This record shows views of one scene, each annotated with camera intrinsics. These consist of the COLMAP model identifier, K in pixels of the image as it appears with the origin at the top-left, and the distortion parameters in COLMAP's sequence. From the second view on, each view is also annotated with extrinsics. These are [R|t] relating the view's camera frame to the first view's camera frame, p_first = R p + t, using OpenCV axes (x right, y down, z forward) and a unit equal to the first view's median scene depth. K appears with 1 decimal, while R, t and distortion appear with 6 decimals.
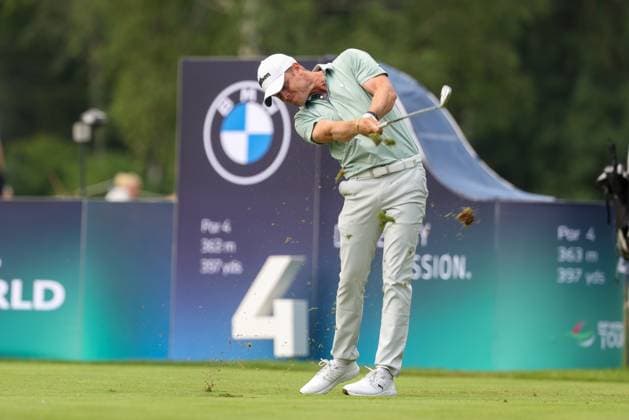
lens RADIAL K [[4185.9, 0, 315.0], [0, 4185.9, 209.5], [0, 0, 1]] dist [-0.396363, 30.249505]
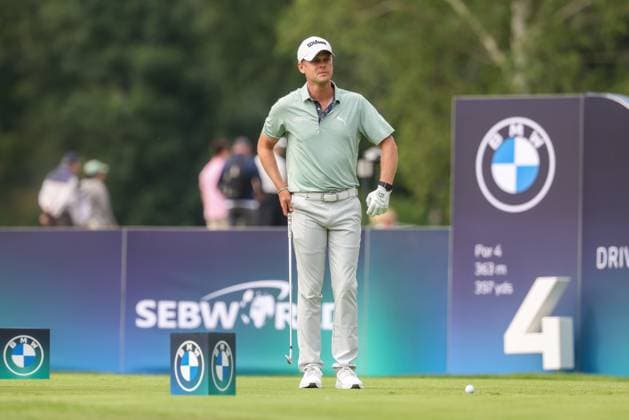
lens RADIAL K [[4442.5, 0, 314.4], [0, 4442.5, 210.1], [0, 0, 1]] dist [-1.640145, -12.640030]
pose [[0.997930, -0.012199, -0.063141, 0.004107], [0.012094, 0.999925, -0.002035, -0.004792], [0.063161, 0.001268, 0.998003, -0.154475]]
